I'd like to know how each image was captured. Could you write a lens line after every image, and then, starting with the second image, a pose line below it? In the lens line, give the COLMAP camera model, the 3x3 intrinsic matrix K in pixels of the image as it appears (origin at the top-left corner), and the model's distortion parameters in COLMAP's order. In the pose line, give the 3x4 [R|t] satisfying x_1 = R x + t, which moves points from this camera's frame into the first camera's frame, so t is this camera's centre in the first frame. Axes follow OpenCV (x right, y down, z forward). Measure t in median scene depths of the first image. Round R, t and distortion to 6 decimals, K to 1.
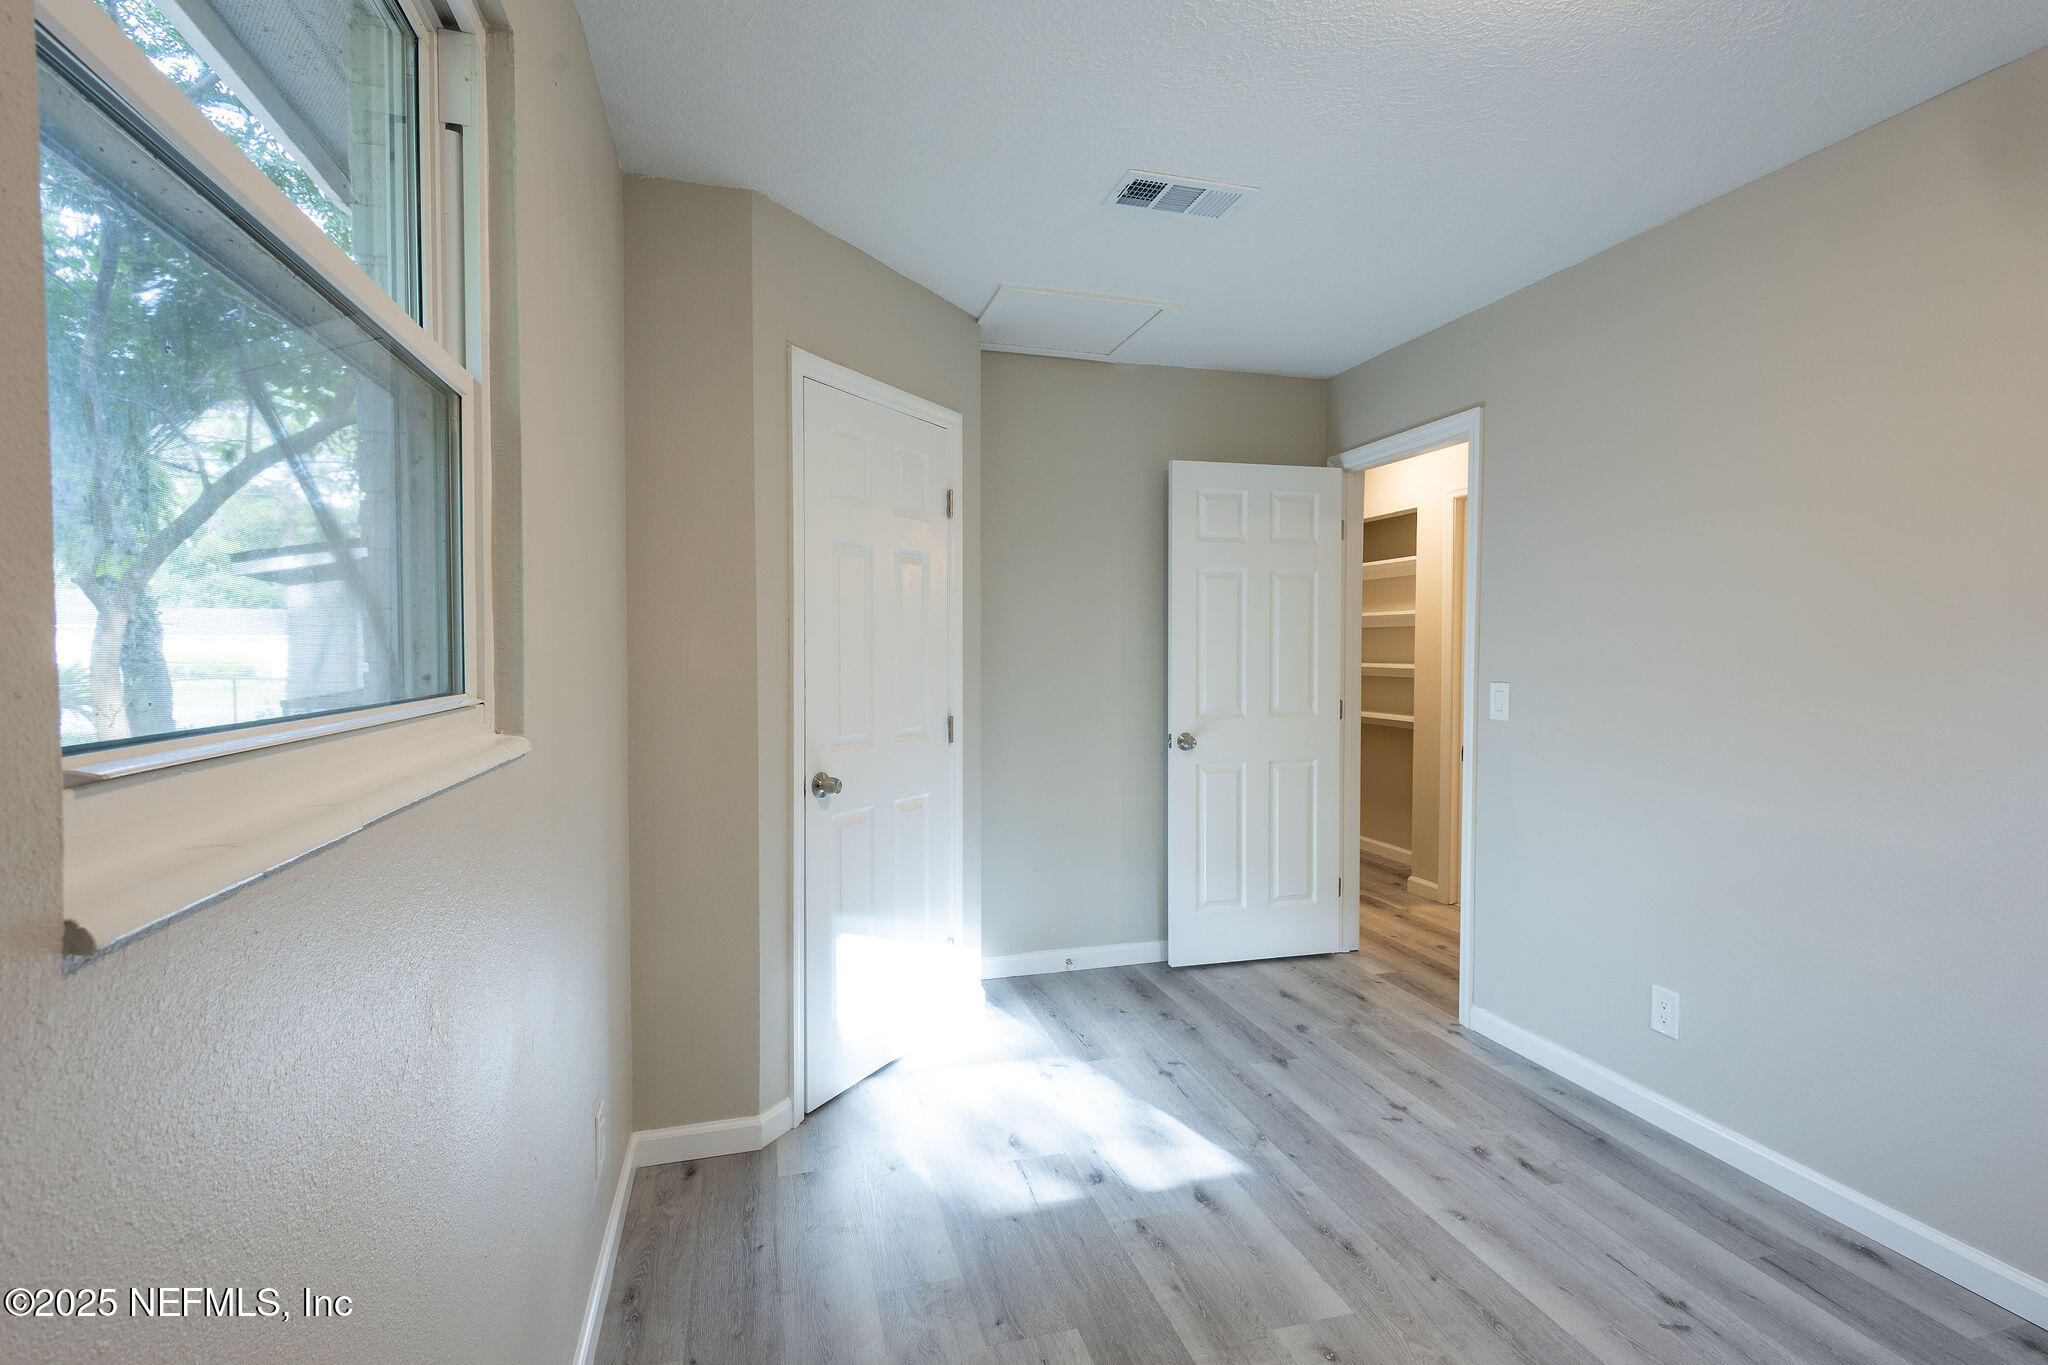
lens RADIAL K [[977.5, 0, 1031.1], [0, 977.5, 671.4], [0, 0, 1]] dist [0.004499, -0.001058]
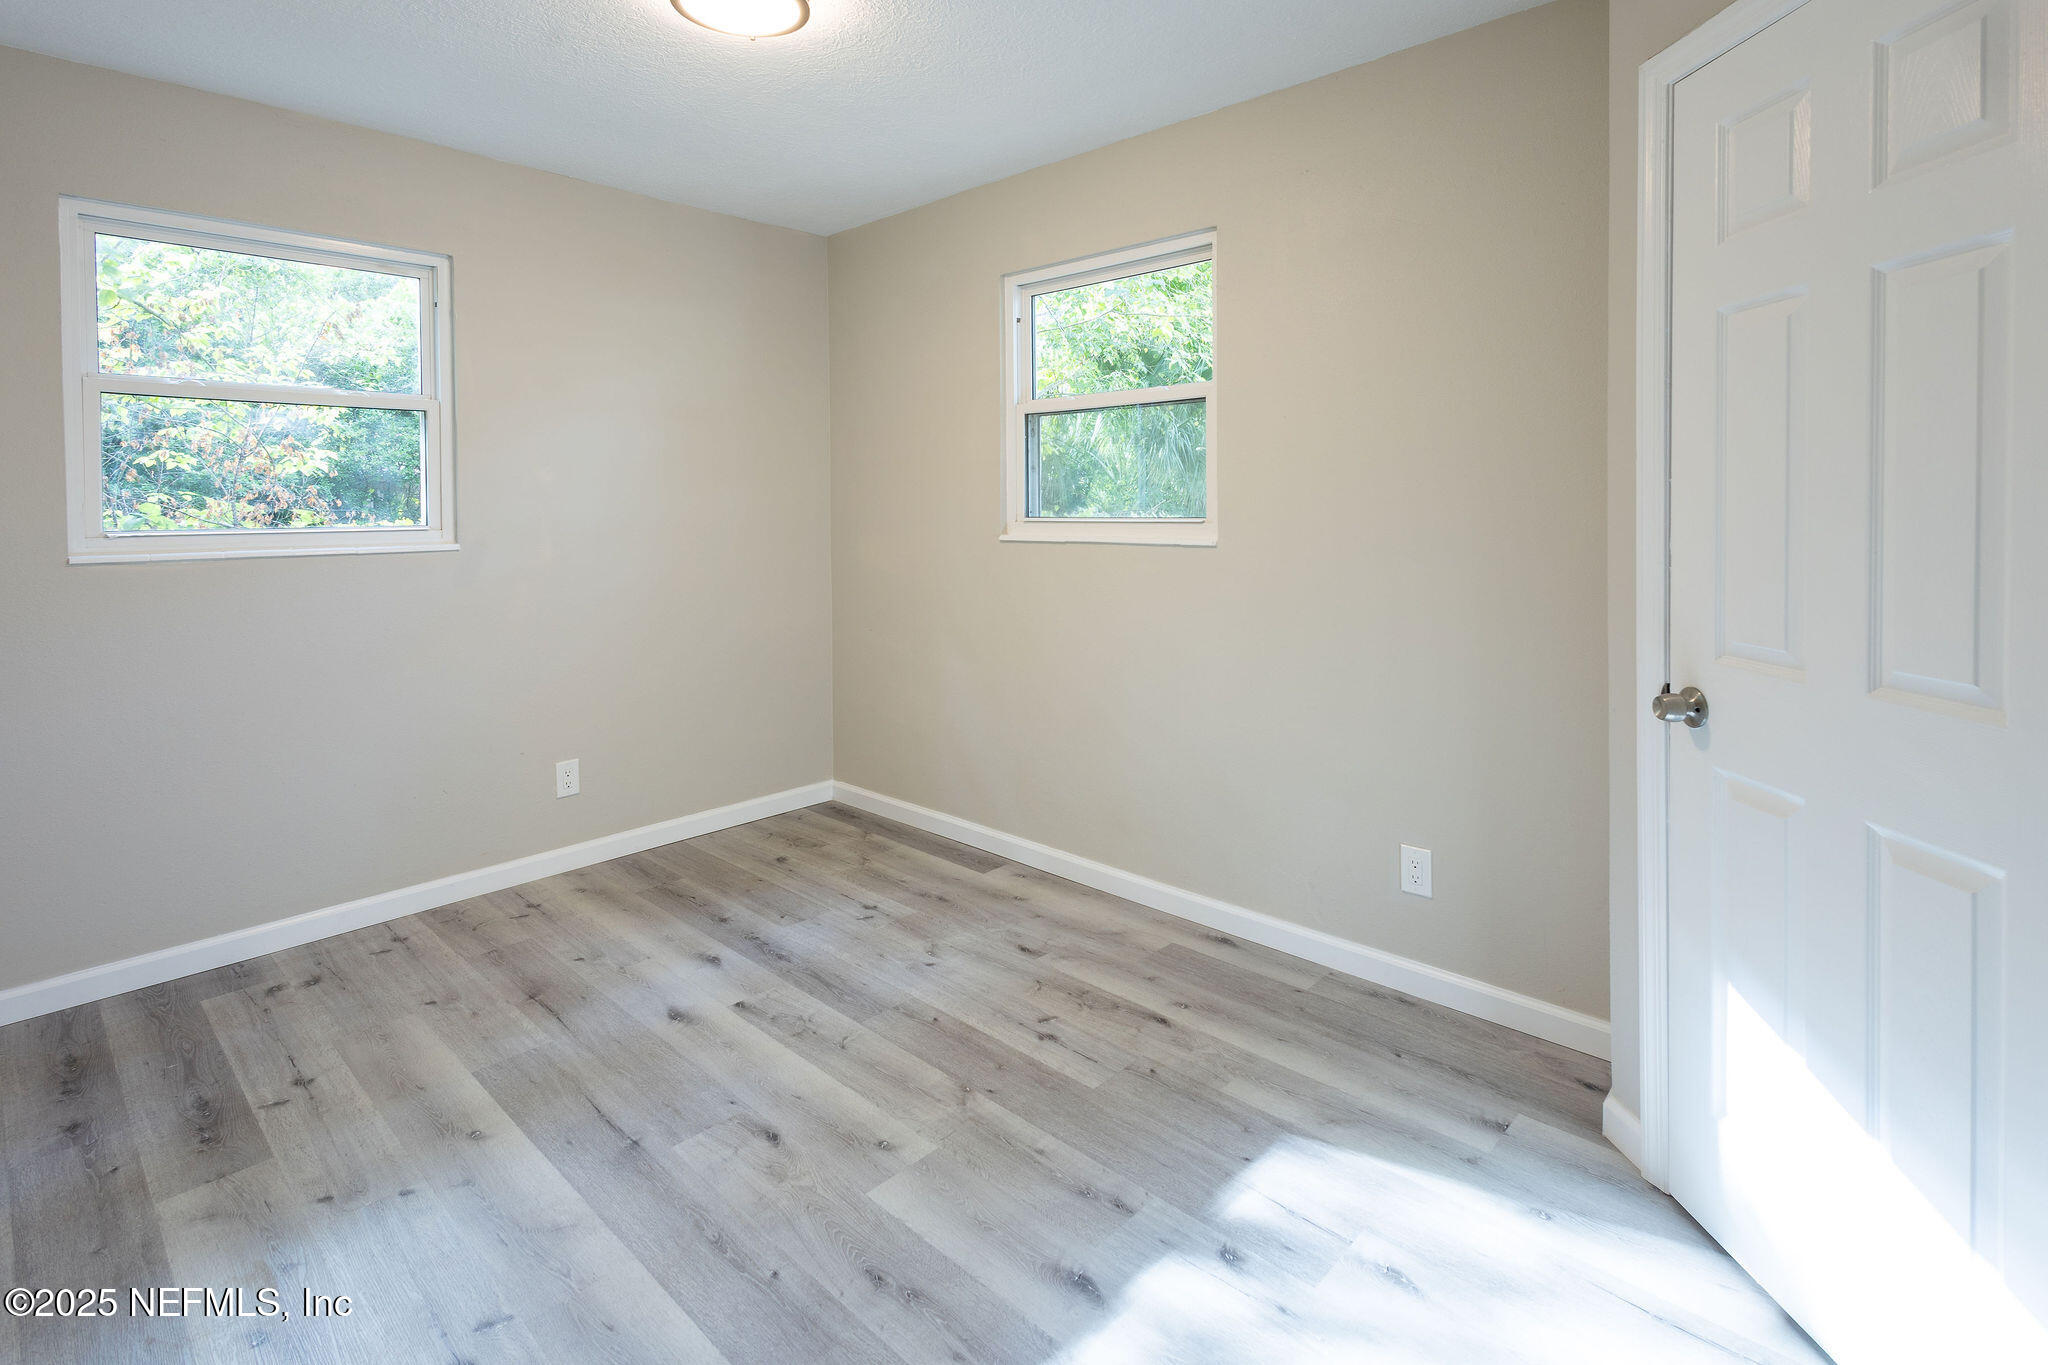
lens RADIAL K [[977.5, 0, 1044.1], [0, 977.5, 673.9], [0, 0, 1]] dist [0.004499, -0.001058]
pose [[-0.857780, 0.095498, -0.505069, 0.543803], [-0.002996, 0.981645, 0.190696, -0.021886], [0.514009, 0.165088, -0.841749, 1.602769]]
